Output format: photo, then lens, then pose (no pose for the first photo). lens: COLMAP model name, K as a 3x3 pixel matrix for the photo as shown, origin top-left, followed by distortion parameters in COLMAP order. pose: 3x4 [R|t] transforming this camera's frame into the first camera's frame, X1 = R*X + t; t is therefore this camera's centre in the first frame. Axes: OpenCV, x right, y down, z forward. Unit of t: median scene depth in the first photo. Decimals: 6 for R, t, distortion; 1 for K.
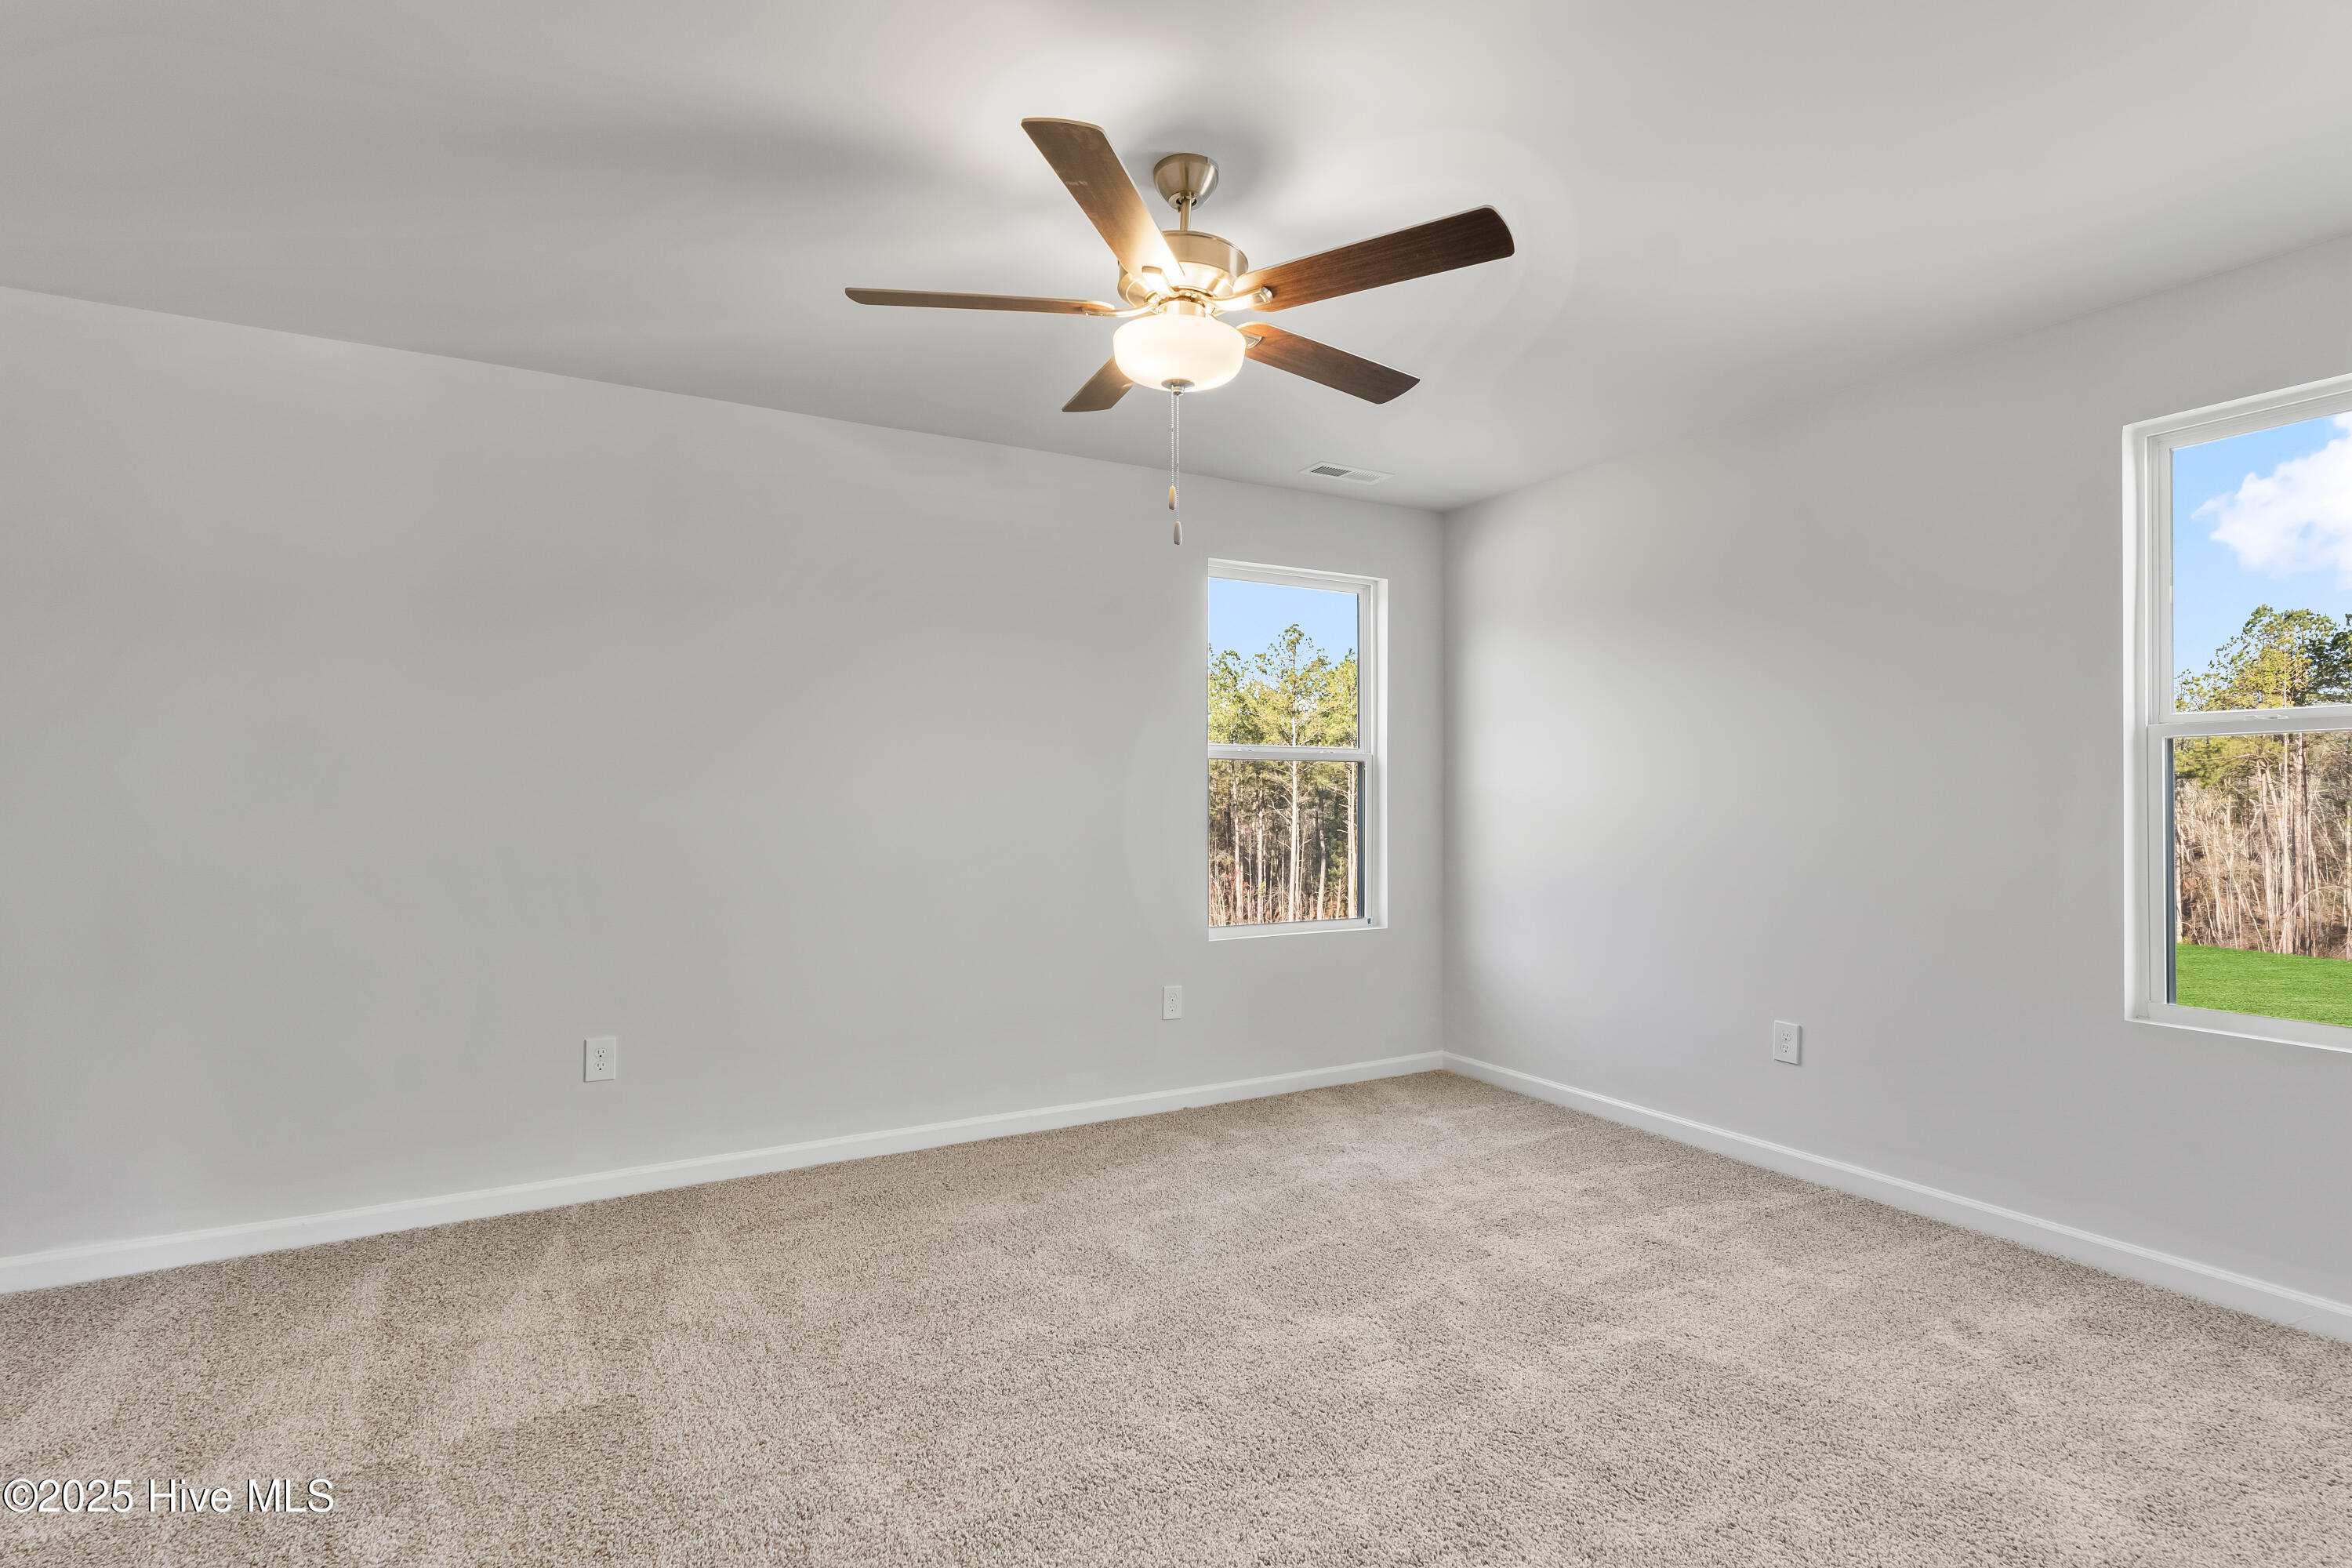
lens RADIAL K [[1107.6, 0, 1165.3], [0, 1107.6, 780.2], [0, 0, 1]] dist [0.004881, -0.000418]
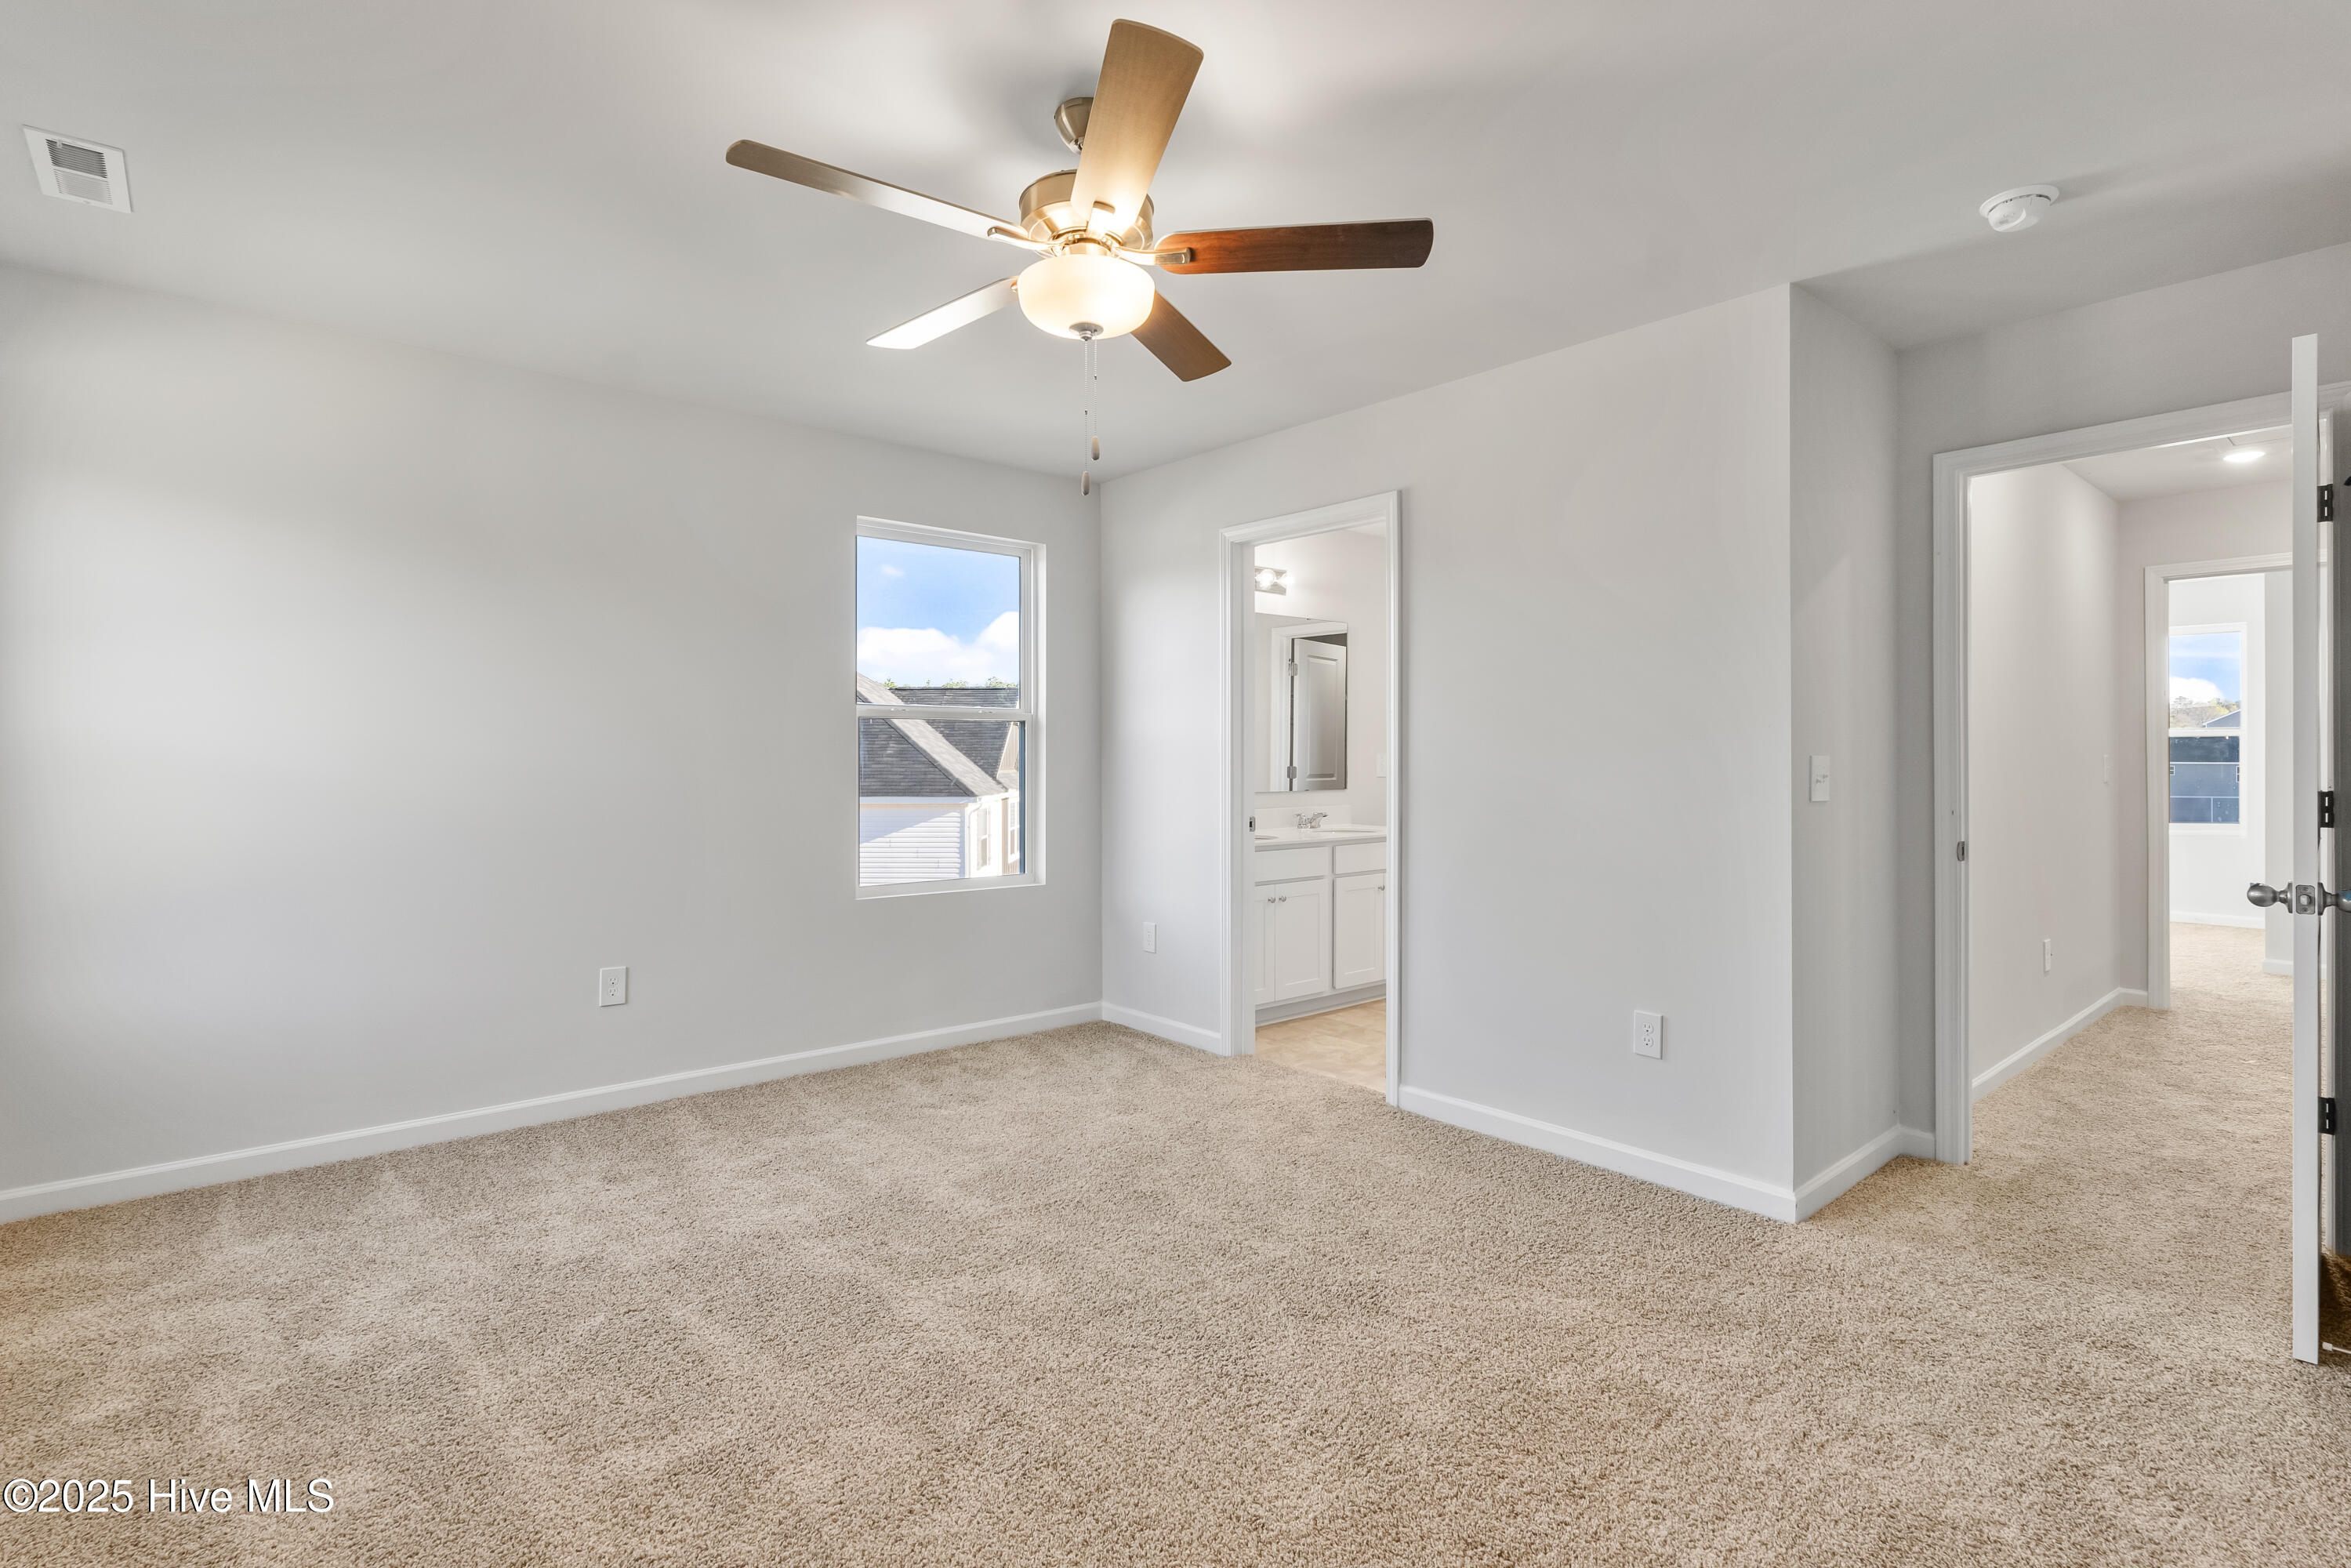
lens RADIAL K [[1107.2, 0, 1165.0], [0, 1107.2, 766.7], [0, 0, 1]] dist [0.004881, -0.000418]
pose [[-0.152702, -0.011469, 0.988206, -0.648278], [-0.009071, 0.999907, 0.010203, 0.014320], [-0.988231, -0.007406, -0.152791, 0.749343]]
